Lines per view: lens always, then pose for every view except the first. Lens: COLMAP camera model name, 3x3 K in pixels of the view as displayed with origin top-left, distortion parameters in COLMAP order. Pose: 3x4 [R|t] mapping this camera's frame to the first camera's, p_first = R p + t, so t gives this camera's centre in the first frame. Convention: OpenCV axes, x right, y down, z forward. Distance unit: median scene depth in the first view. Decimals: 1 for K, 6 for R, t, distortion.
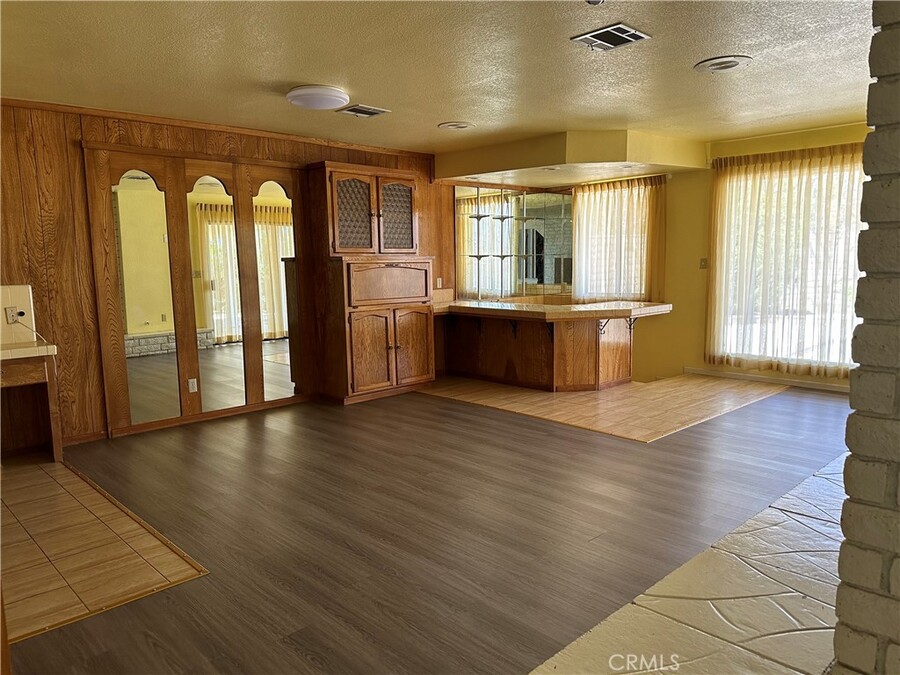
lens RADIAL K [[639.7, 0, 446.2], [0, 639.7, 337.4], [0, 0, 1]] dist [0.094924, -0.139673]
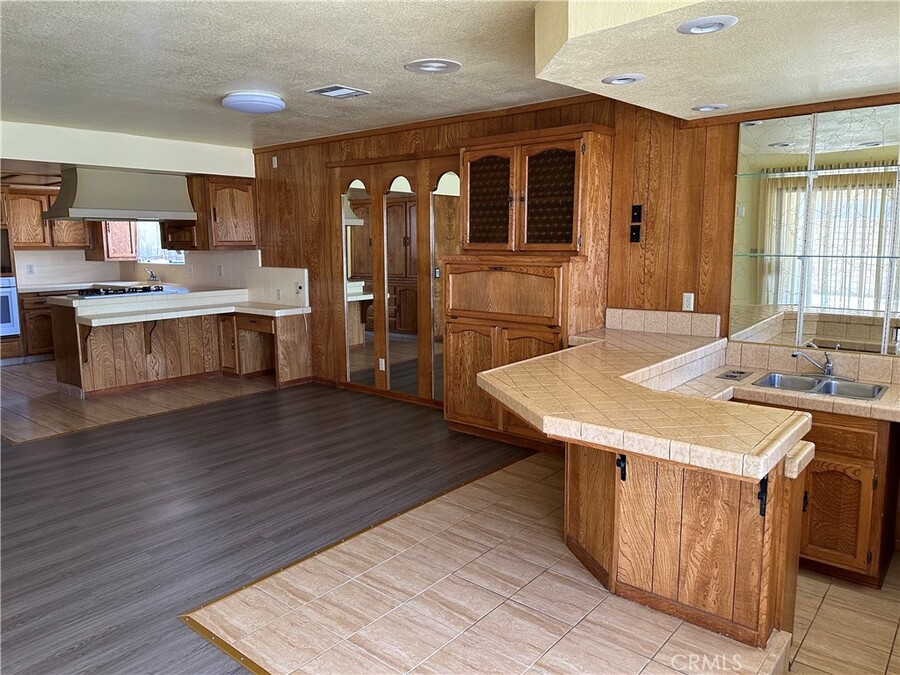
lens RADIAL K [[639.7, 0, 446.2], [0, 639.7, 337.4], [0, 0, 1]] dist [0.094924, -0.139673]
pose [[0.114827, 0.168092, -0.979061, 0.766428], [-0.112725, 0.981419, 0.155276, -0.171390], [0.986969, 0.092535, 0.131642, 1.022279]]
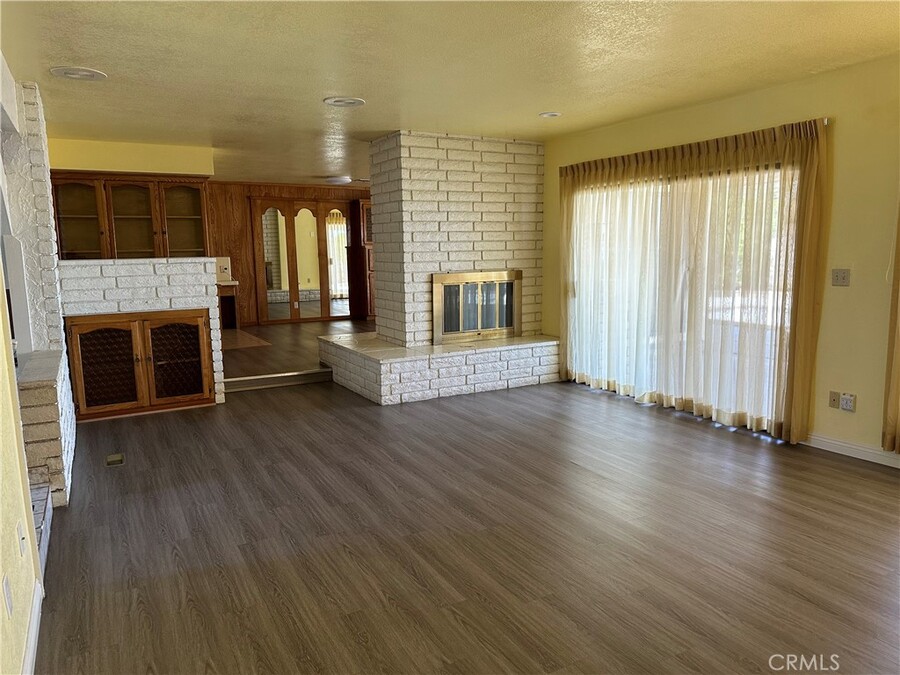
lens RADIAL K [[639.7, 0, 446.2], [0, 639.7, 337.4], [0, 0, 1]] dist [0.094924, -0.139673]
pose [[0.968299, 0.040199, -0.246539, 0.680560], [-0.034289, 0.999013, 0.028221, 0.111828], [0.247430, -0.018873, 0.968722, -1.037216]]
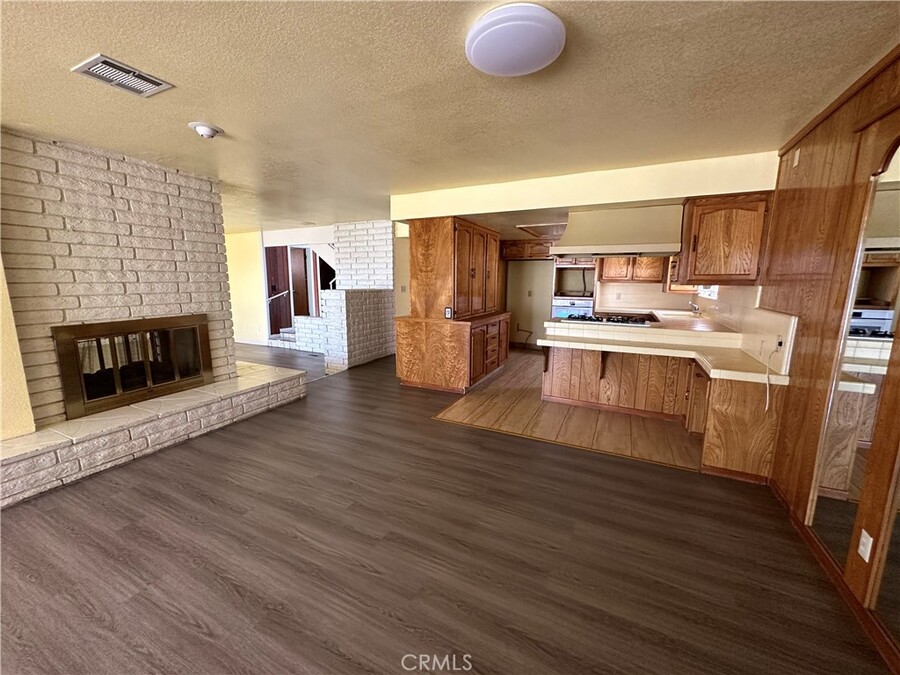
lens RADIAL K [[357.6, 0, 449.2], [0, 357.6, 338.4], [0, 0, 1]] dist [-0.002413, 0.000535]
pose [[-0.937619, 0.072220, -0.340080, 0.001049], [-0.027456, 0.959750, 0.279511, -0.162456], [0.346578, 0.271412, -0.897897, 1.166734]]
